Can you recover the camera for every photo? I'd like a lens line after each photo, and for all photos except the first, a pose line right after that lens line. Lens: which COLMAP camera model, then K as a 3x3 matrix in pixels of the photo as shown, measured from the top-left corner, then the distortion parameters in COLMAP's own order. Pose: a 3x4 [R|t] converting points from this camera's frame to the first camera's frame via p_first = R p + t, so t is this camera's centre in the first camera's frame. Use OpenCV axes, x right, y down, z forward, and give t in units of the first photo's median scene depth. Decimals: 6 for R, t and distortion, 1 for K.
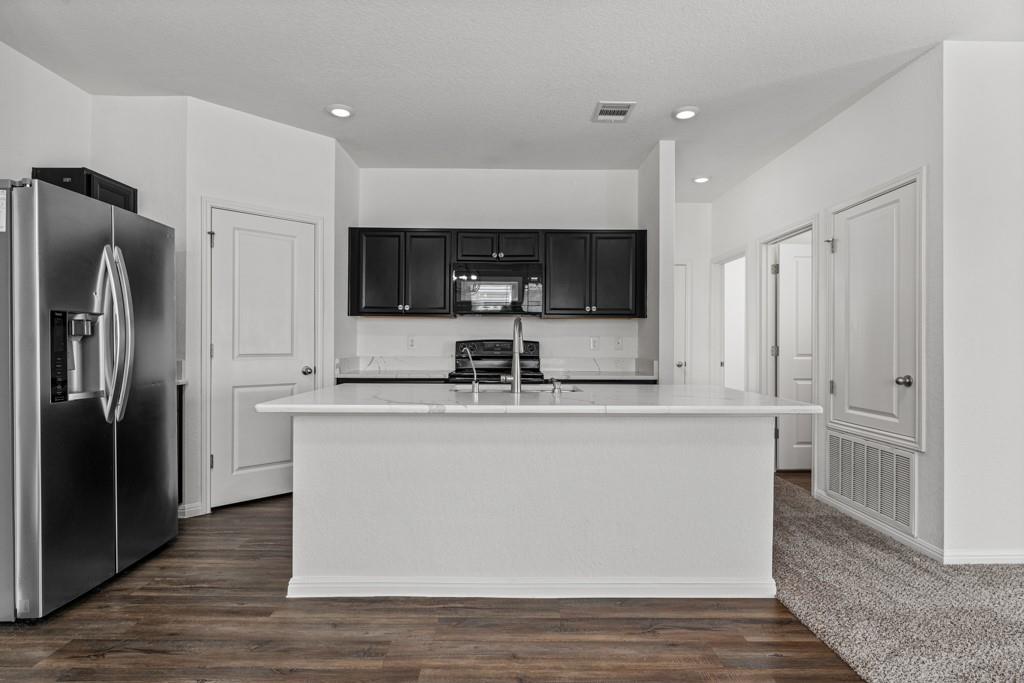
lens RADIAL K [[528.0, 0, 512.0], [0, 528.0, 341.5], [0, 0, 1]] dist [0.000514, -0.000063]
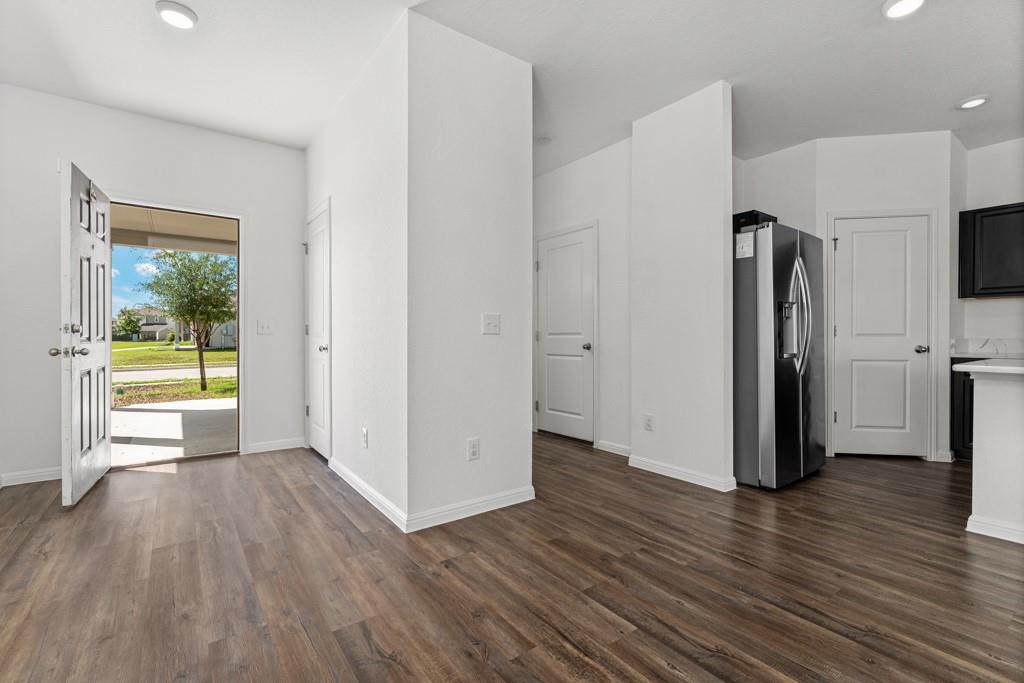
lens RADIAL K [[456.5, 0, 512.0], [0, 456.5, 341.5], [0, 0, 1]] dist [-0.003012, -0.000801]
pose [[0.588387, 0.003405, -0.808573, -0.135115], [0.006065, 0.999944, 0.008624, 0.028746], [0.808557, -0.009978, 0.588333, -0.288582]]
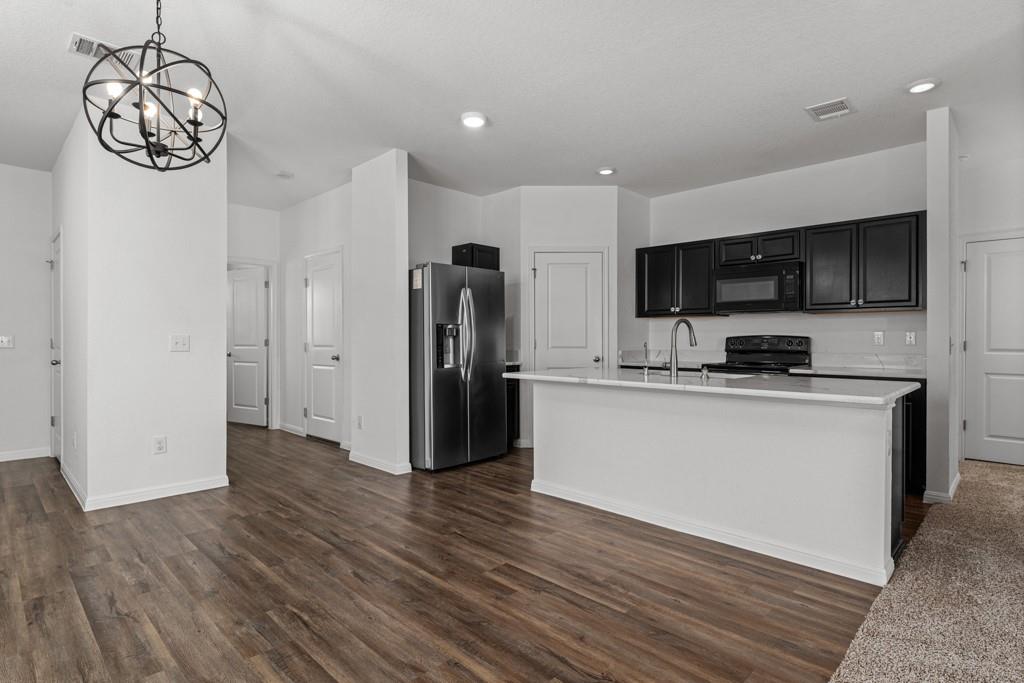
lens RADIAL K [[522.9, 0, 512.0], [0, 522.9, 341.5], [0, 0, 1]] dist [-0.000758, -0.000393]
pose [[0.710410, -0.000493, -0.703788, 0.474830], [0.006433, 0.999963, 0.005792, -0.000297], [0.703759, -0.008642, 0.710386, -0.150923]]
